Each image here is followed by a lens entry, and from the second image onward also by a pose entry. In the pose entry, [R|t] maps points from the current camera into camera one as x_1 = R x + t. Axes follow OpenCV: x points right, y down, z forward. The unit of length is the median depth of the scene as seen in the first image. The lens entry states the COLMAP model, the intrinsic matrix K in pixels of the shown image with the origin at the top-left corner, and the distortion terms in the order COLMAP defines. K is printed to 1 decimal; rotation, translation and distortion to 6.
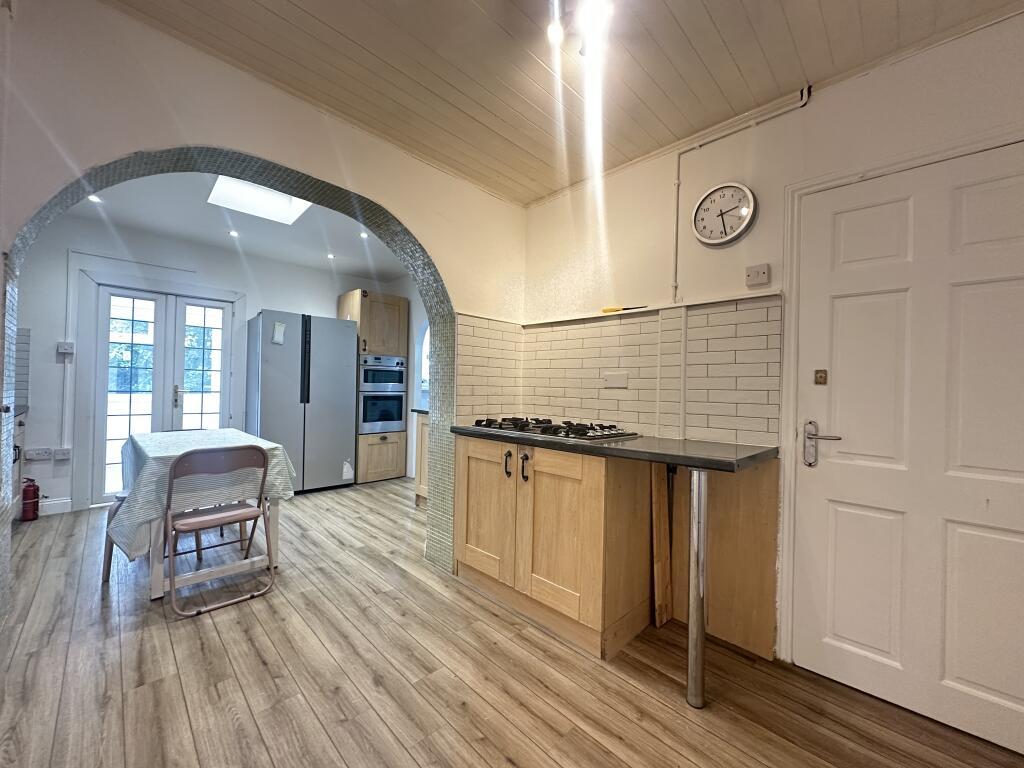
lens RADIAL K [[405.1, 0, 512.0], [0, 405.1, 384.0], [0, 0, 1]] dist [0.000401, 0.000065]
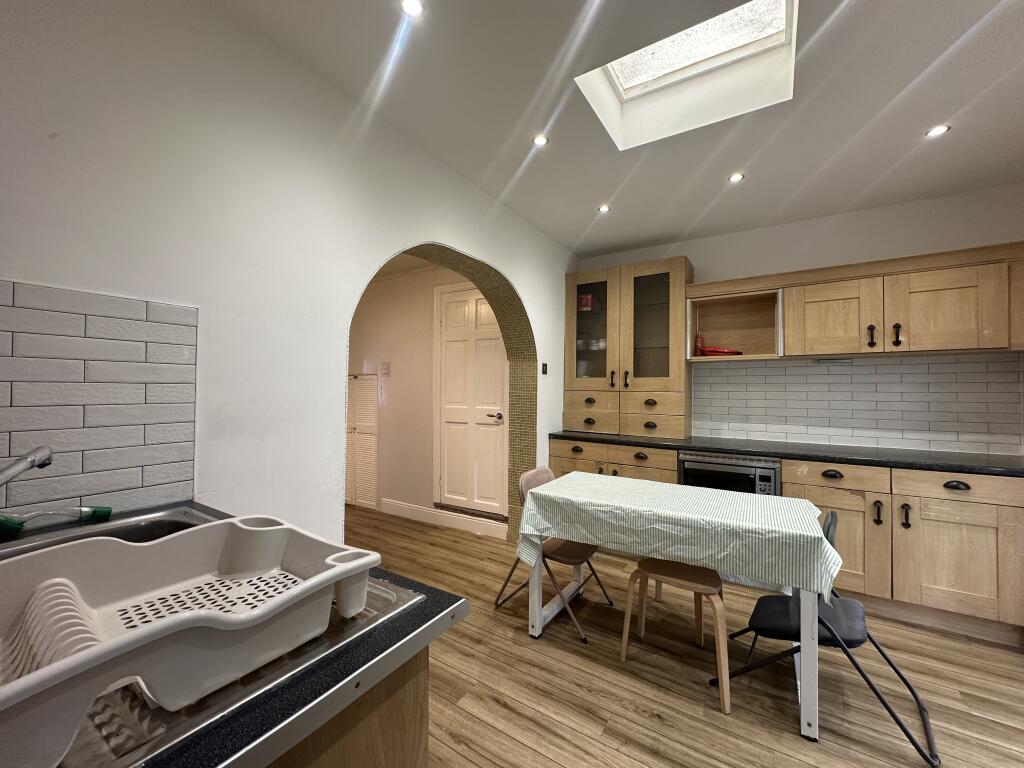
lens RADIAL K [[405.1, 0, 512.0], [0, 405.1, 384.0], [0, 0, 1]] dist [0.000401, 0.000065]
pose [[-0.976411, -0.032757, -0.213420, -0.300079], [-0.028180, 0.999304, -0.024452, -0.040645], [0.214072, -0.017861, -0.976655, 1.574020]]
